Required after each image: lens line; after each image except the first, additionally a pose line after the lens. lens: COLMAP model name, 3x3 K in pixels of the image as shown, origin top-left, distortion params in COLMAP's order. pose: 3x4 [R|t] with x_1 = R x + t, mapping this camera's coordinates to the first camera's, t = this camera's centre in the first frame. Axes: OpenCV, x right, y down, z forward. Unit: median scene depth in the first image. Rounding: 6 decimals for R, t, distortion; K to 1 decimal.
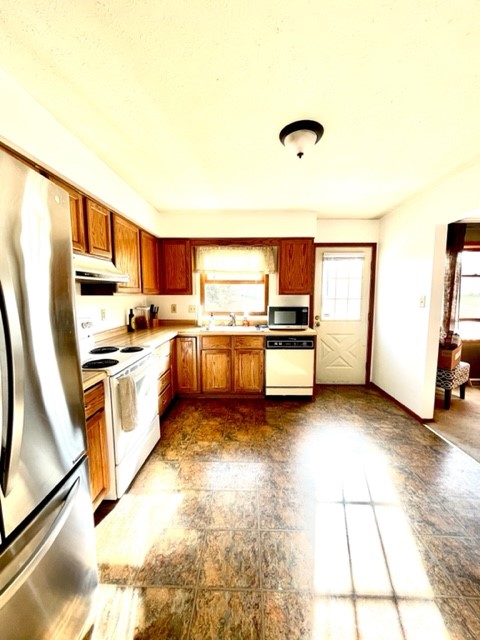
lens RADIAL K [[257.7, 0, 240.0], [0, 257.7, 319.9], [0, 0, 1]] dist [-0.001020, 0.001175]
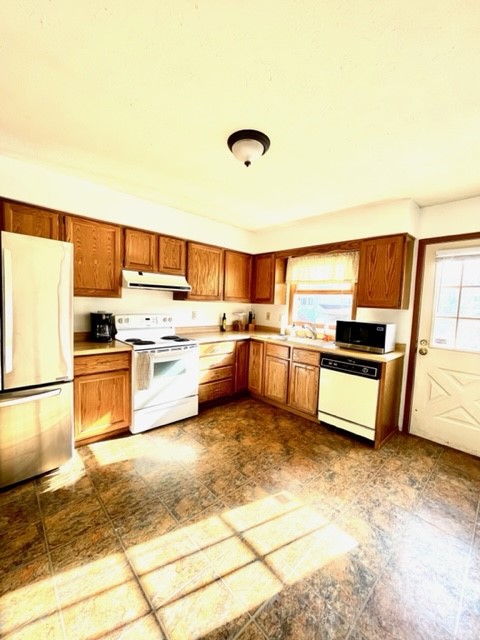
lens RADIAL K [[257.7, 0, 240.8], [0, 257.7, 320.1], [0, 0, 1]] dist [-0.001020, 0.001175]
pose [[0.710244, 0.077021, -0.699729, 0.515355], [-0.110946, 0.993821, -0.003221, -0.013802], [0.695157, 0.079920, 0.714401, 0.163878]]
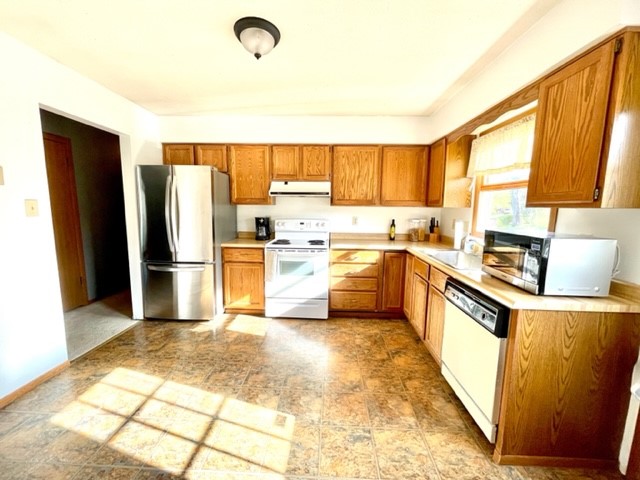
lens RADIAL K [[257.7, 0, 320.9], [0, 257.7, 240.0], [0, 0, 1]] dist [-0.001020, 0.001175]
pose [[0.001277, 0.128782, -0.991672, 0.674406], [-0.115019, 0.985110, 0.127782, -0.061336], [0.993362, 0.113898, 0.016070, 0.688448]]
